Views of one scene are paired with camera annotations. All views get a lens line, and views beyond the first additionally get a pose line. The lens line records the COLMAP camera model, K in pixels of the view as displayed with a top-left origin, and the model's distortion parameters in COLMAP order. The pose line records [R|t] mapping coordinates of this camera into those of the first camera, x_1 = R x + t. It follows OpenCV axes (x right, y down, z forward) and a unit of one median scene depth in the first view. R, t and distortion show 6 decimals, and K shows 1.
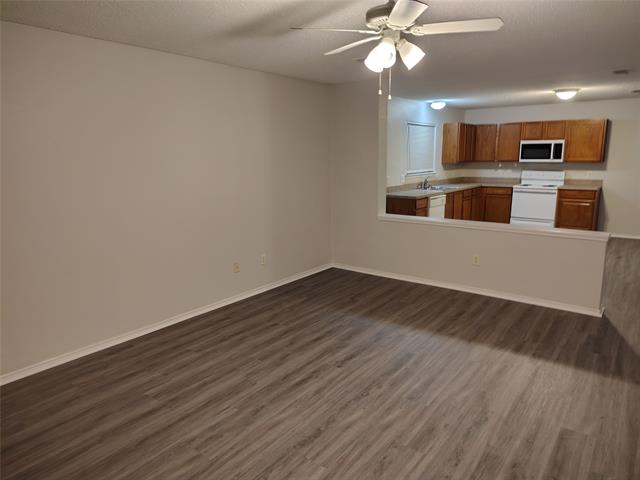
lens RADIAL K [[441.5, 0, 317.6], [0, 441.5, 238.7], [0, 0, 1]] dist [0.053278, -0.063417]
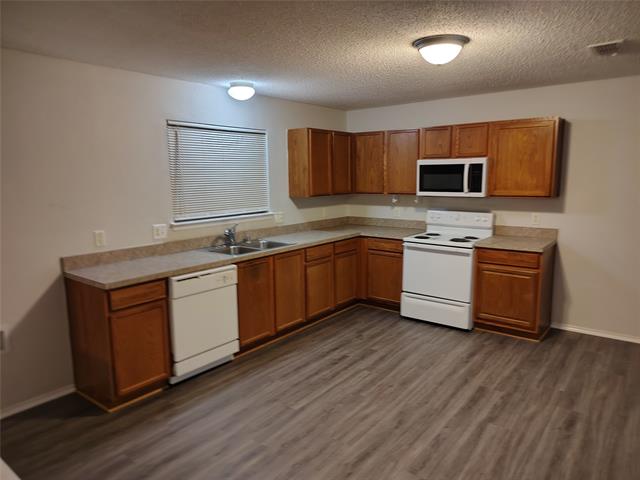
lens RADIAL K [[440.4, 0, 325.2], [0, 440.4, 242.3], [0, 0, 1]] dist [0.056689, -0.063141]
pose [[0.999999, -0.000302, 0.001694, 0.361433], [0.000360, 0.999417, -0.034136, -0.100330], [-0.001683, 0.034136, 0.999416, 0.465823]]
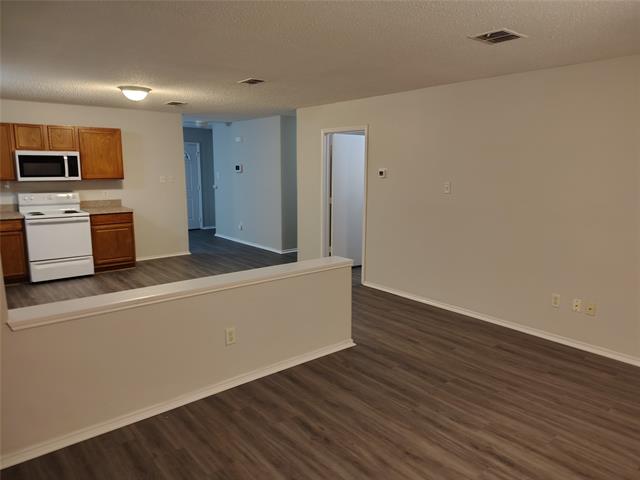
lens RADIAL K [[440.4, 0, 325.2], [0, 440.4, 242.3], [0, 0, 1]] dist [0.056689, -0.063141]
pose [[0.213068, -0.156502, 0.964422, -0.131463], [0.176857, 0.976960, 0.119464, -0.086090], [-0.960897, 0.145111, 0.235837, 0.436522]]
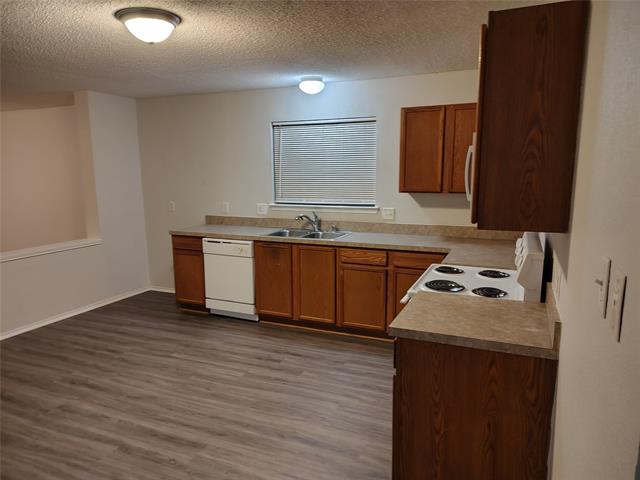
lens RADIAL K [[440.4, 0, 325.2], [0, 440.4, 242.3], [0, 0, 1]] dist [0.056689, -0.063141]
pose [[0.243186, 0.165017, -0.955840, 0.817096], [-0.177656, 0.976331, 0.123355, -0.176147], [0.953572, 0.139813, 0.266746, 0.871949]]
